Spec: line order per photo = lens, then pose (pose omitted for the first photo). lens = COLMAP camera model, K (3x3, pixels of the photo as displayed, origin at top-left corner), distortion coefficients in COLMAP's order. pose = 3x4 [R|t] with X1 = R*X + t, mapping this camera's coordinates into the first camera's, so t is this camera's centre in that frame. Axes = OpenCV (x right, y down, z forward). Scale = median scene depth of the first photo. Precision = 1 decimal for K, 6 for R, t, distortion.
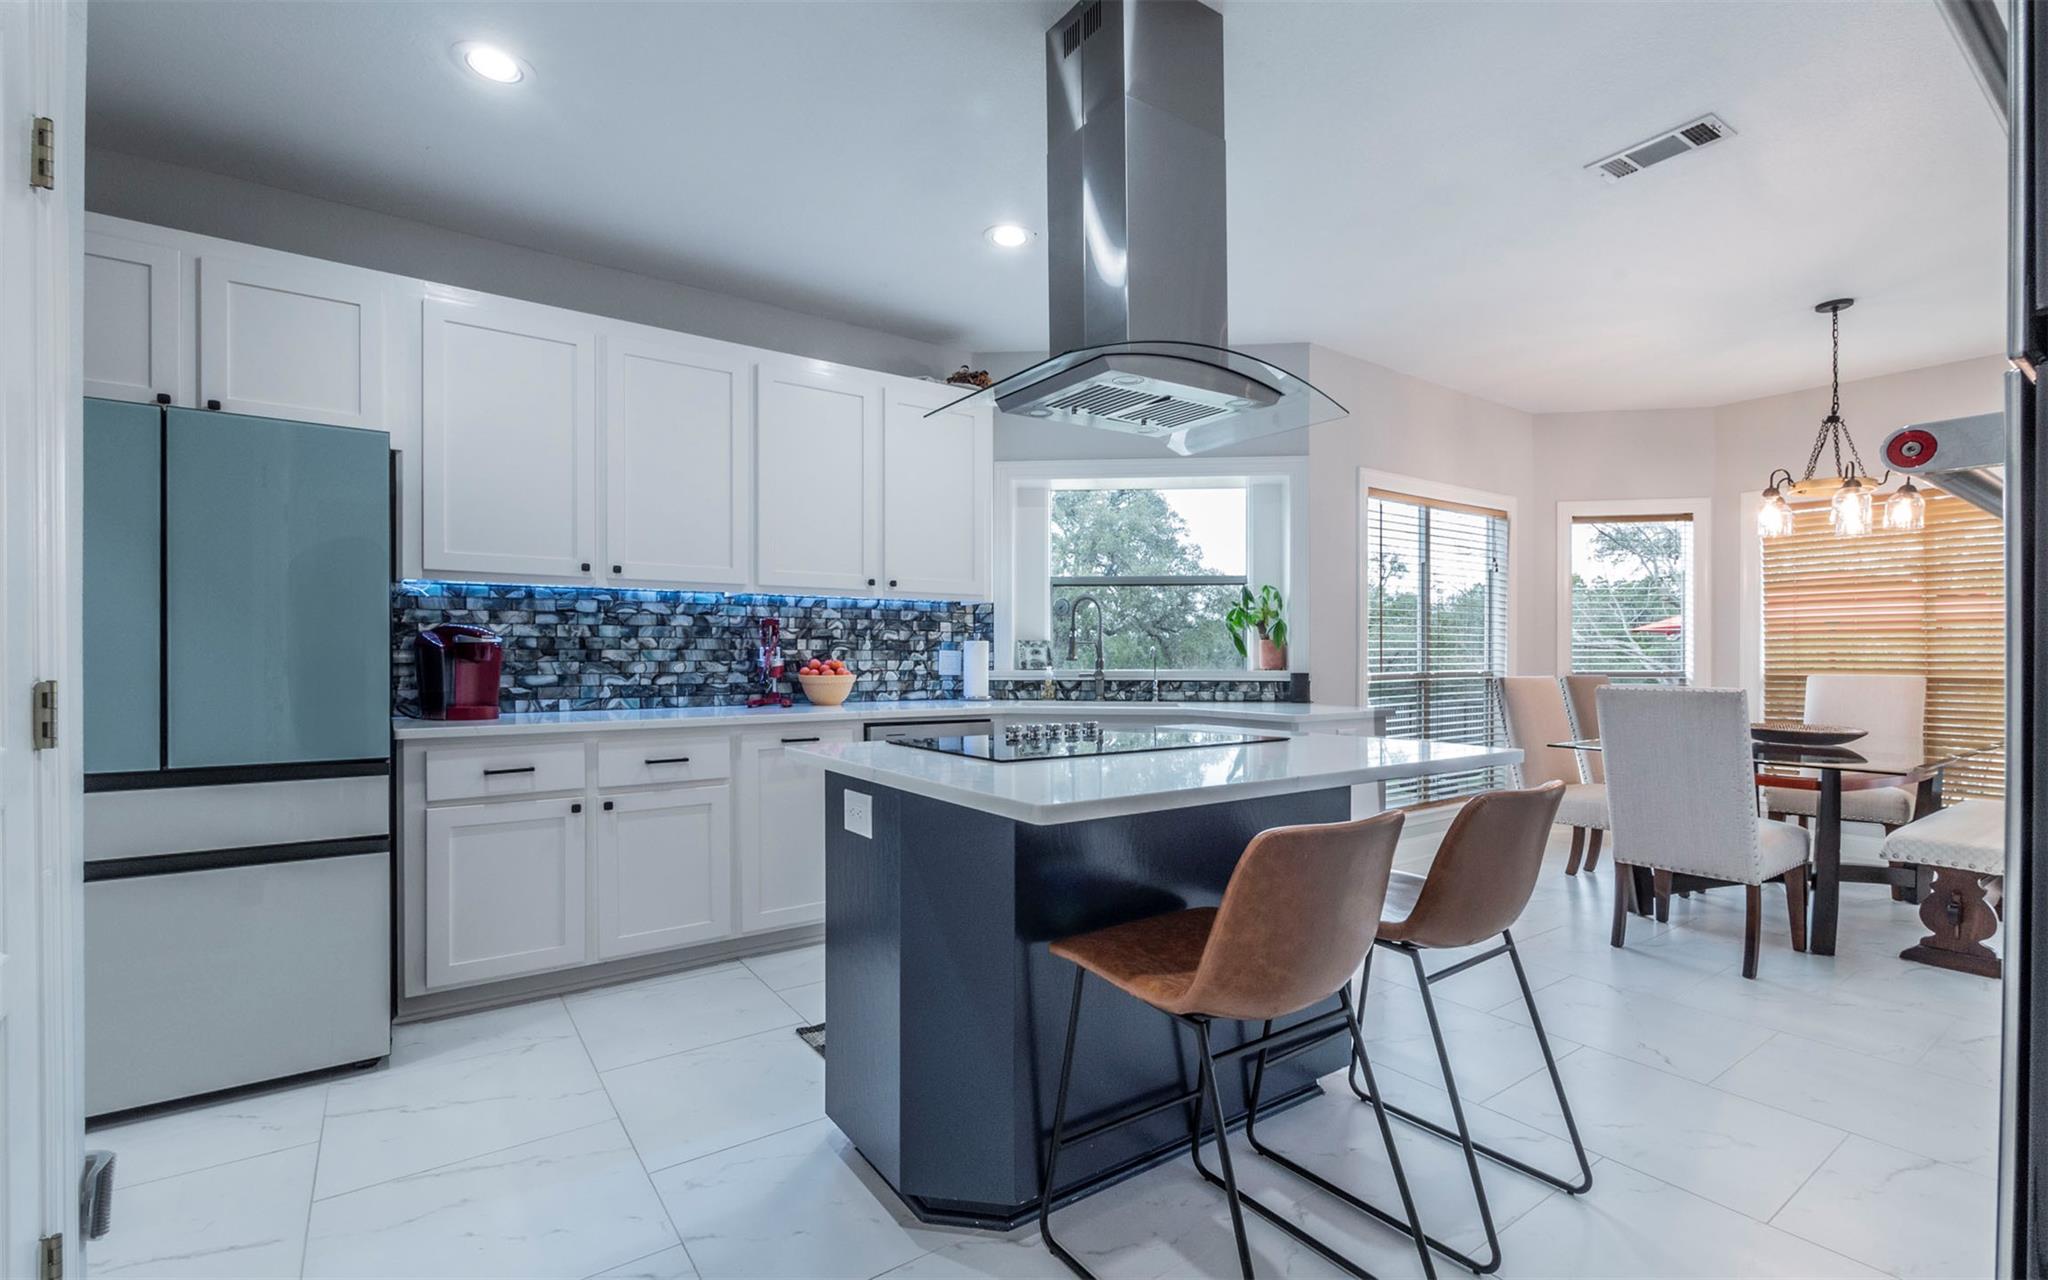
lens RADIAL K [[888.1, 0, 1019.1], [0, 888.1, 656.6], [0, 0, 1]] dist [-0.008798, 0.000663]
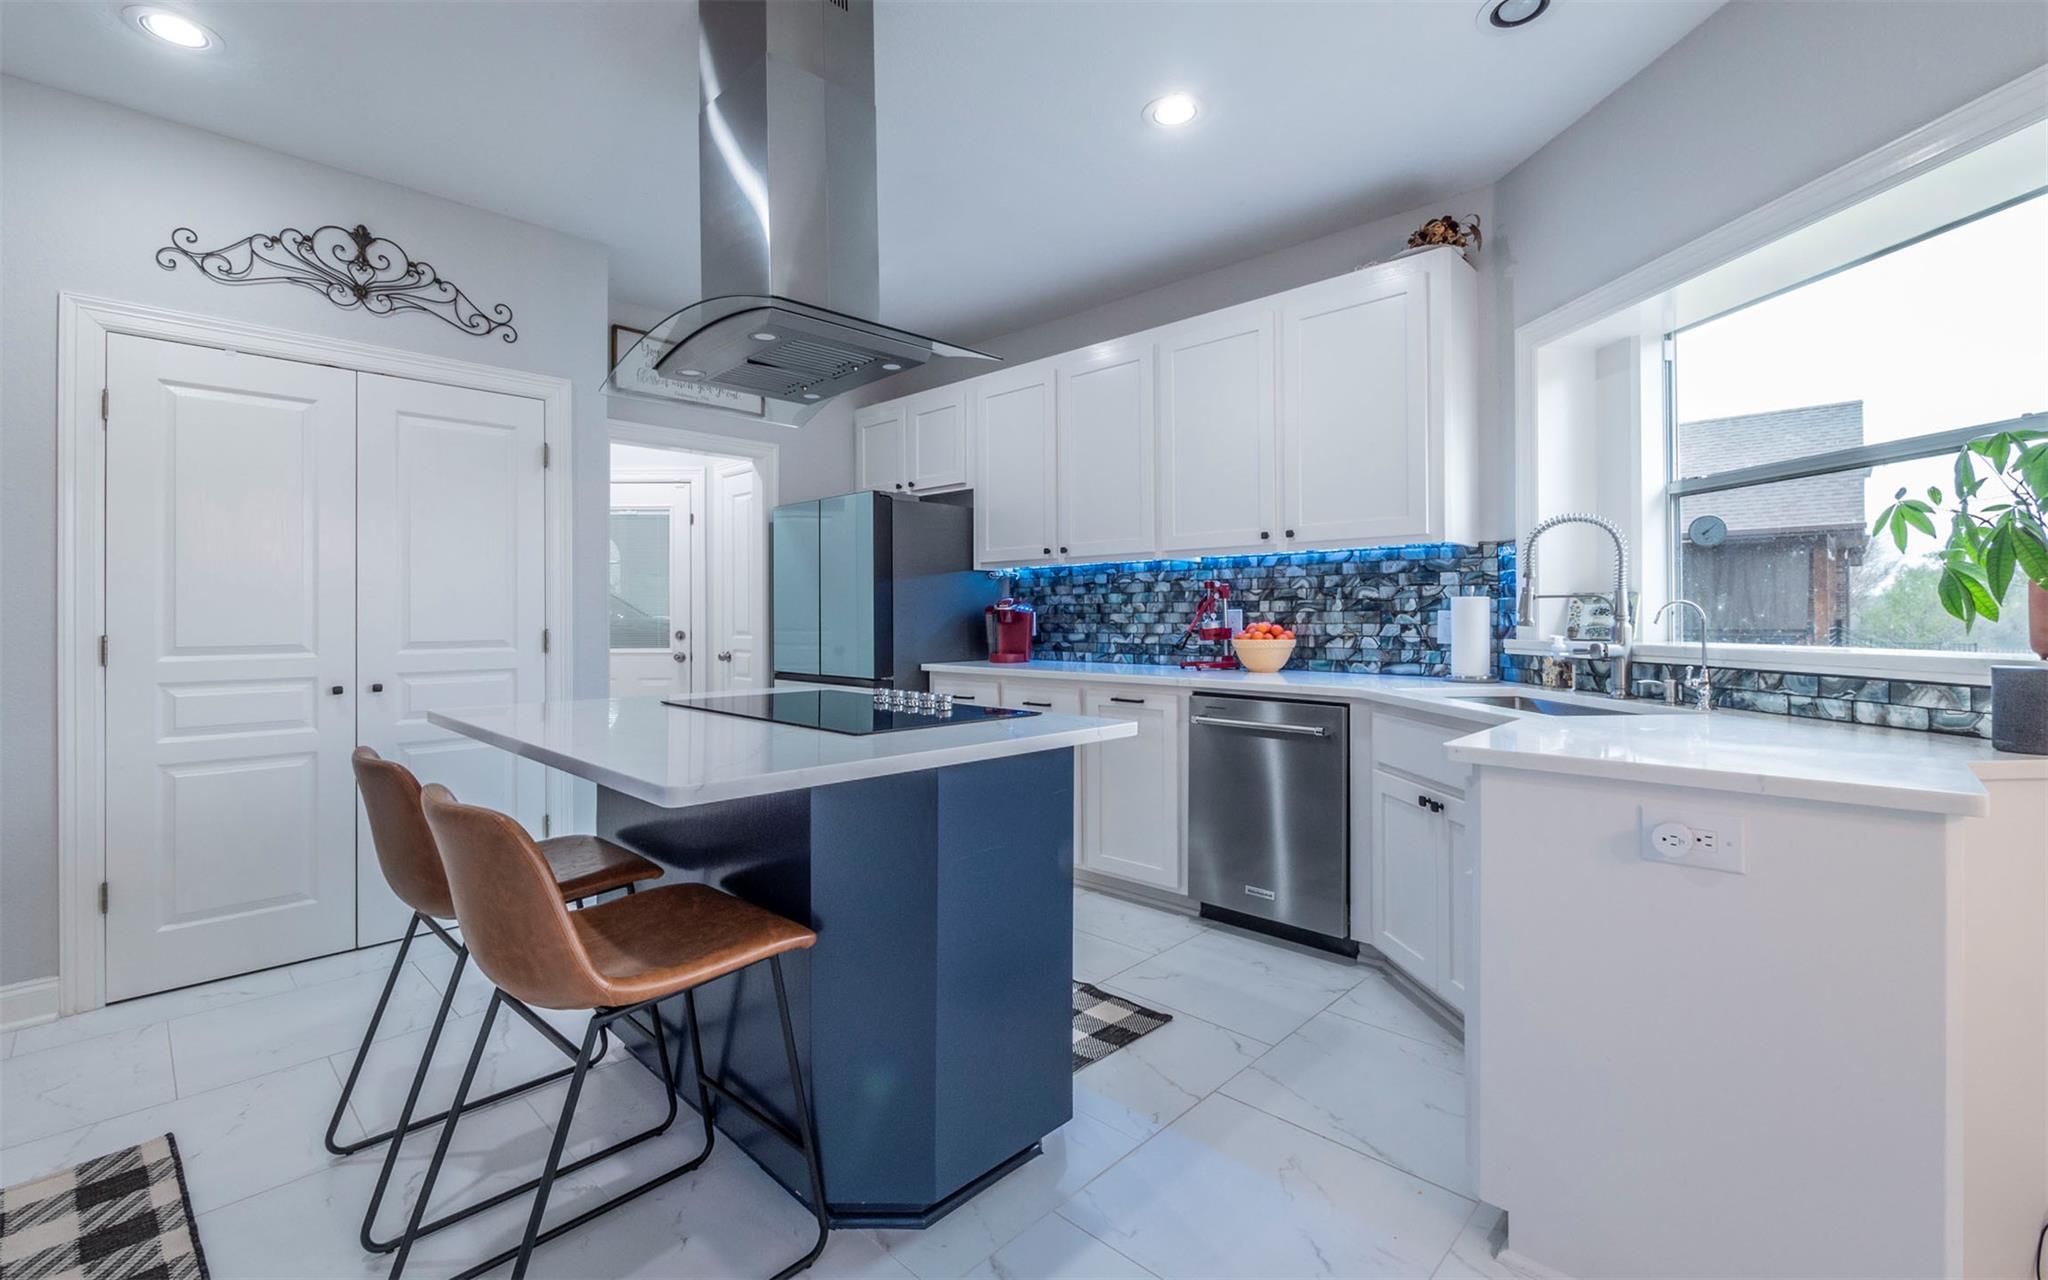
lens RADIAL K [[888.1, 0, 1035.1], [0, 888.1, 620.3], [0, 0, 1]] dist [-0.008798, 0.000663]
pose [[0.198581, 0.005136, -0.980071, 0.625791], [0.006119, 0.999960, 0.006481, -0.006312], [0.980065, -0.007284, 0.198541, 0.576148]]
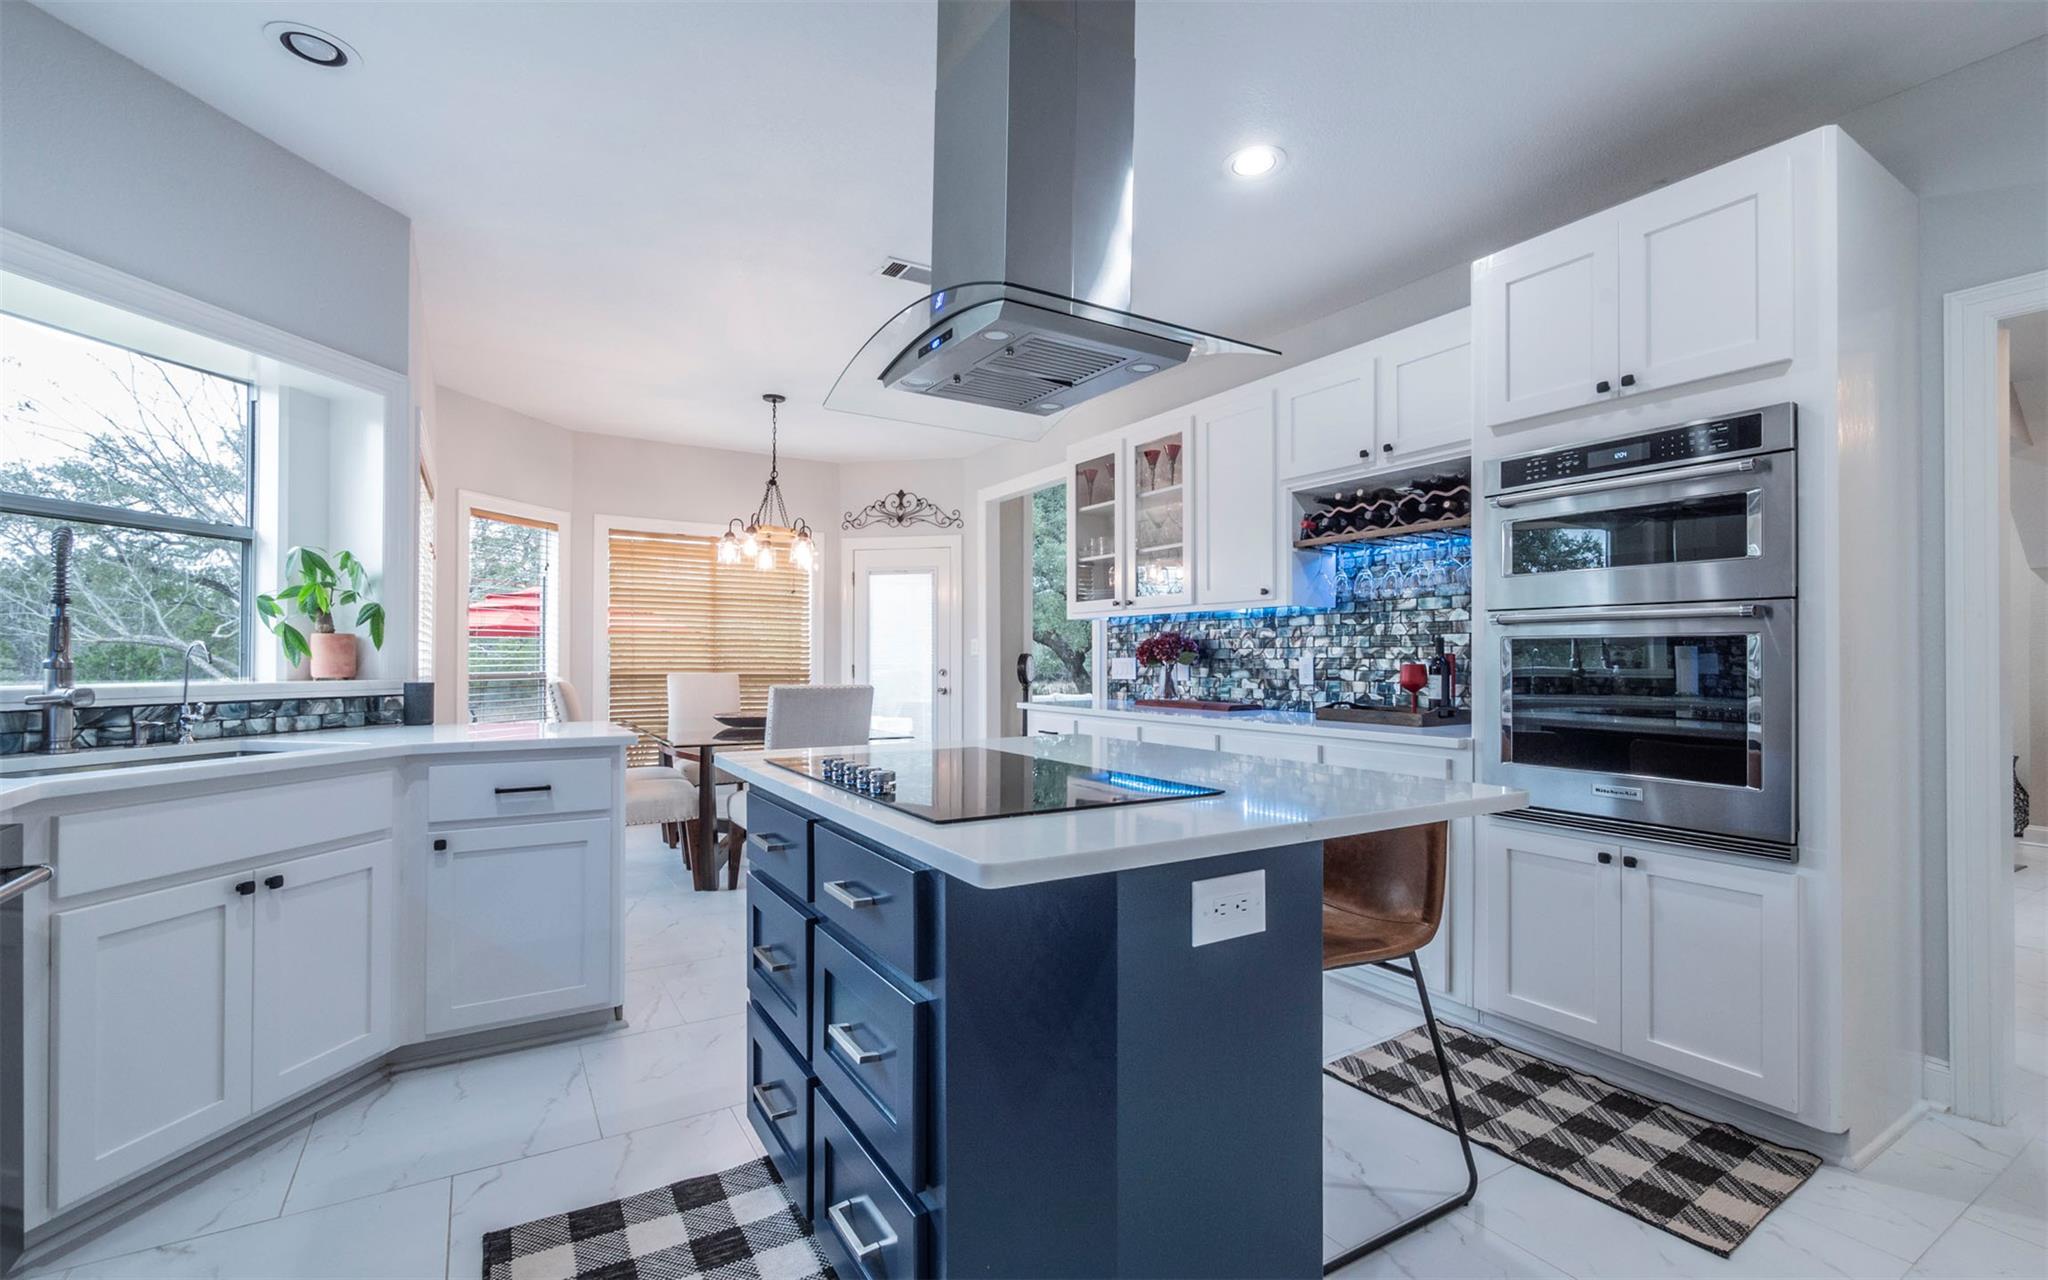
lens RADIAL K [[888.1, 0, 1025.4], [0, 888.1, 649.6], [0, 0, 1]] dist [-0.008798, 0.000663]
pose [[0.064537, 0.009760, 0.997868, -0.379843], [-0.002119, 0.999951, -0.009643, -0.001945], [-0.997913, -0.001492, 0.064554, 0.504484]]
